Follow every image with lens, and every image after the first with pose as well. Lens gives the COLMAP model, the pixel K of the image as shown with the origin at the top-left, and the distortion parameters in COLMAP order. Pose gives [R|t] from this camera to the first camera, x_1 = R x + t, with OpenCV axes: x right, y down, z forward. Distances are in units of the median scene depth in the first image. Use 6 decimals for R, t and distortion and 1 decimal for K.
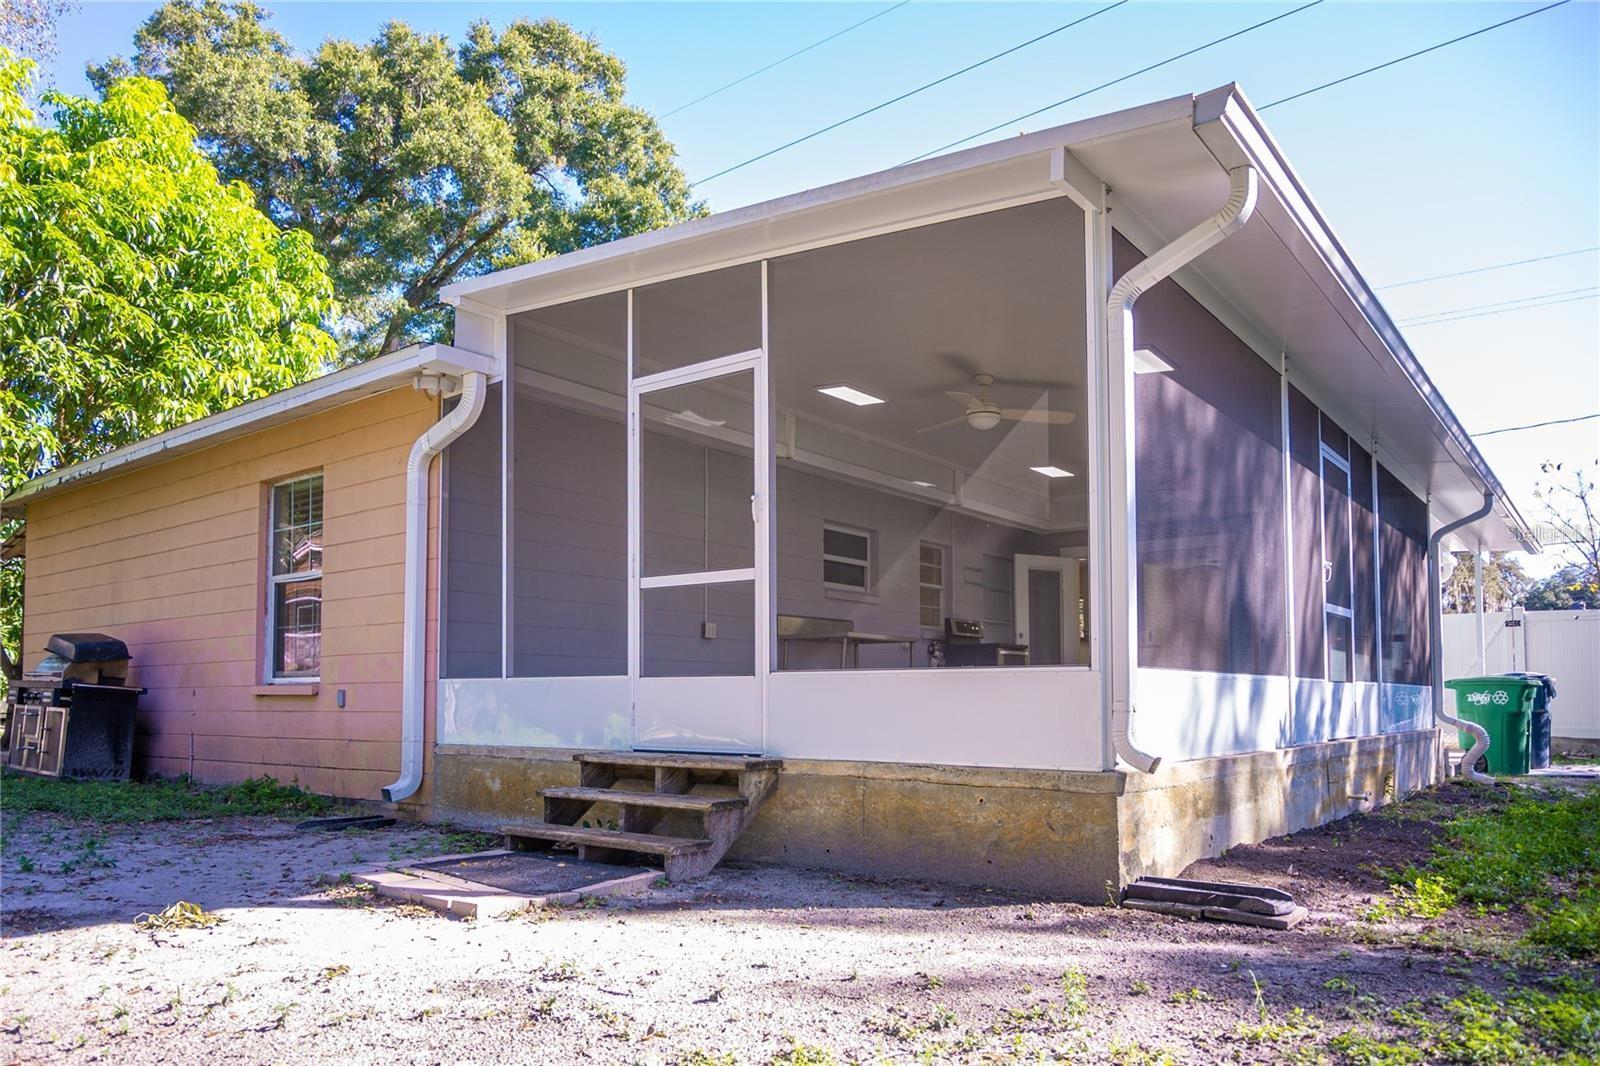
lens RADIAL K [[1092.4, 0, 800.0], [0, 1092.4, 533.0], [0, 0, 1]] dist [-0.001937, -0.001169]
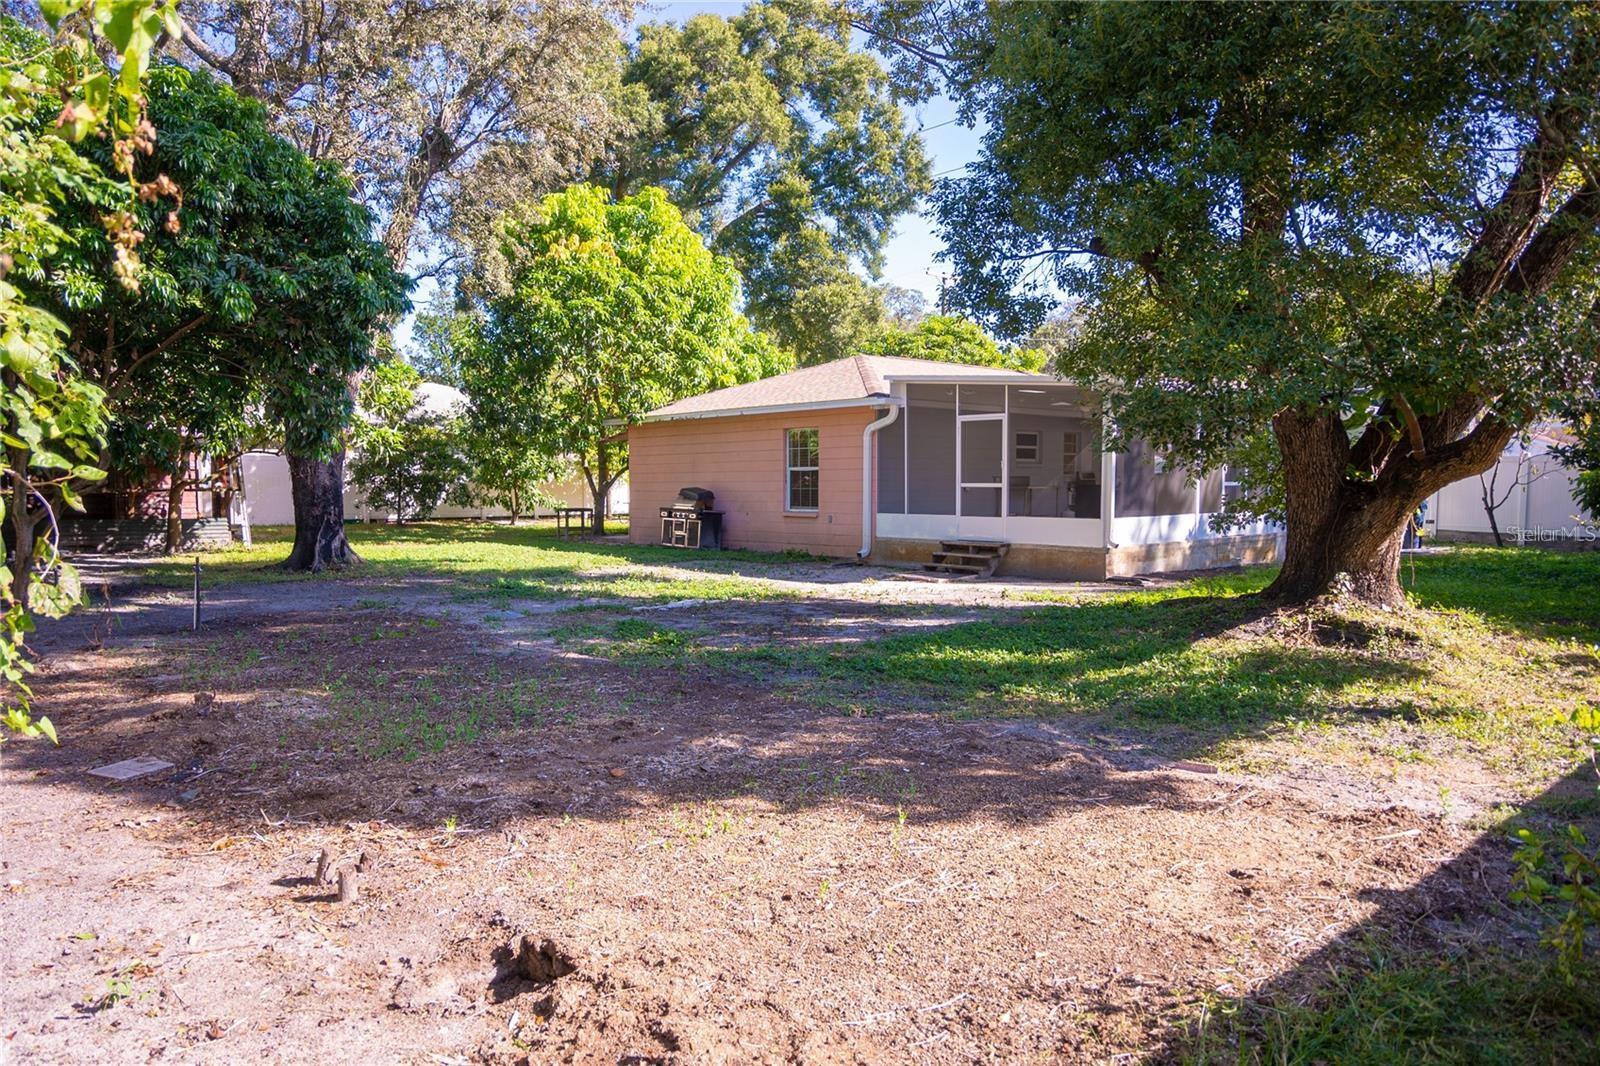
lens RADIAL K [[1635.5, 0, 800.0], [0, 1635.5, 533.0], [0, 0, 1]] dist [-0.084557, 0.000680]
pose [[0.997047, 0.004835, -0.076643, -0.213264], [0.010698, 0.979539, 0.200971, -0.638767], [0.076047, -0.201197, 0.976594, -3.000511]]
